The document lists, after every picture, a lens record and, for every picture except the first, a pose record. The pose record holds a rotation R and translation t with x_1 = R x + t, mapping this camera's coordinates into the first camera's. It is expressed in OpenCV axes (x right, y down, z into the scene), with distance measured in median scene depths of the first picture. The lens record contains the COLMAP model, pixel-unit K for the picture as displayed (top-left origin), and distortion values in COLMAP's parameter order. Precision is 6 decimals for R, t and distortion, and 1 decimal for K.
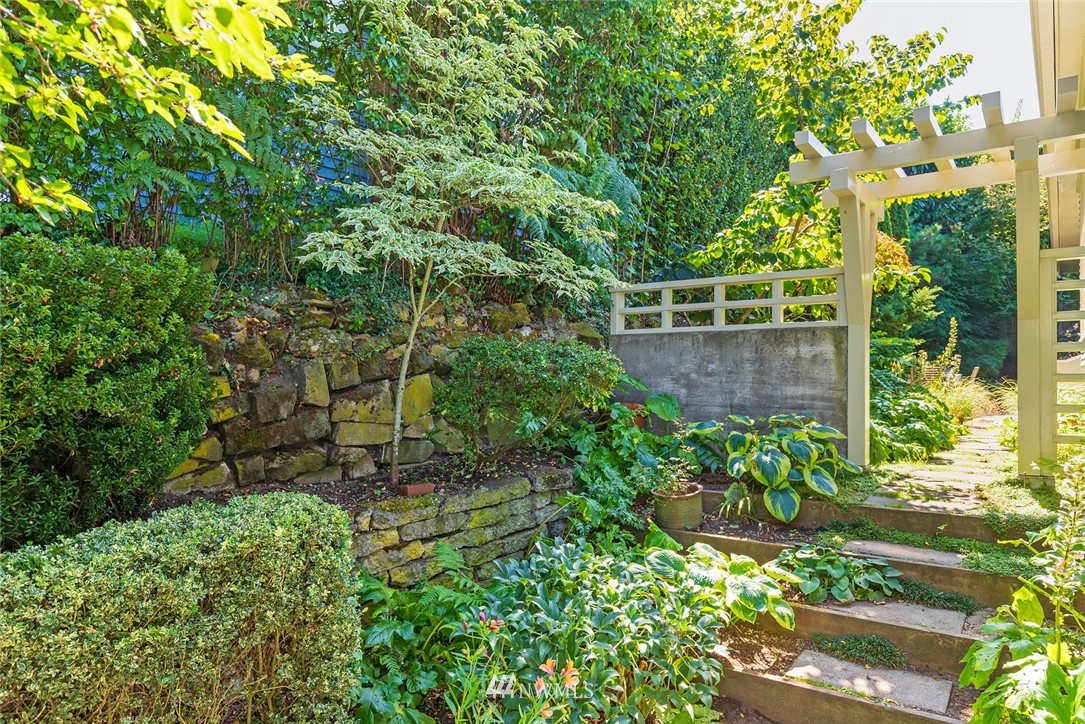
lens RADIAL K [[695.3, 0, 541.8], [0, 695.3, 364.3], [0, 0, 1]] dist [-0.000307, -0.000103]
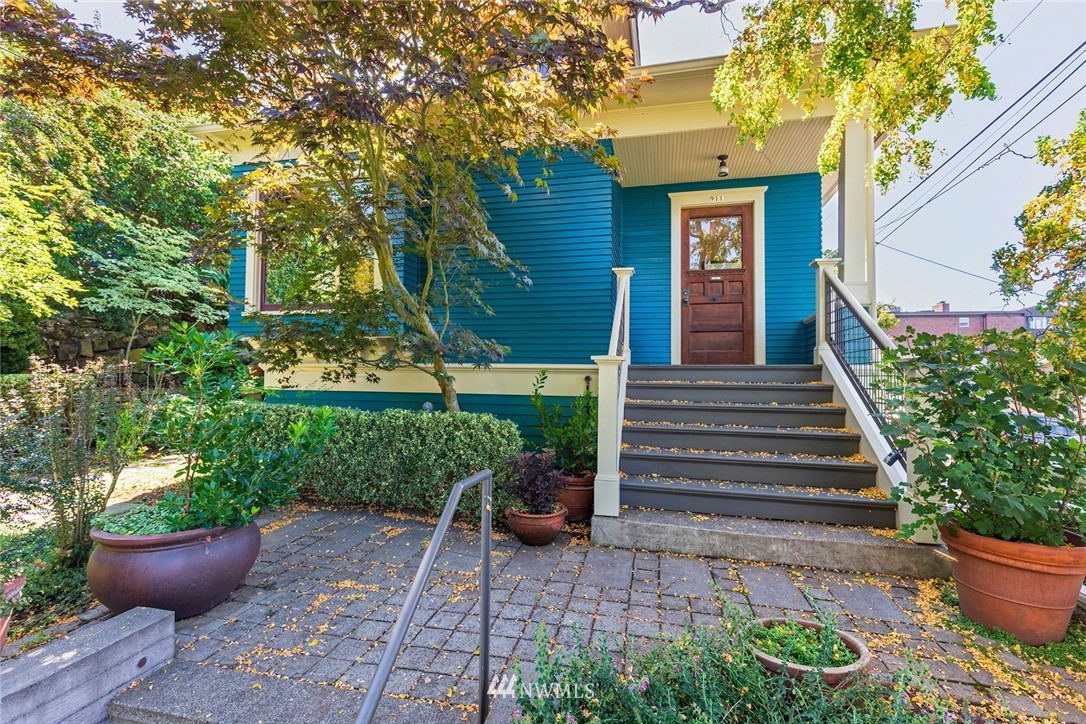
lens RADIAL K [[481.8, 0, 544.6], [0, 481.8, 363.9], [0, 0, 1]] dist [0.002088, 0.000252]
pose [[0.905432, 0.022603, 0.423890, 0.560451], [-0.019169, 0.999740, -0.012362, 0.088482], [-0.424059, 0.003068, 0.905629, -1.654455]]
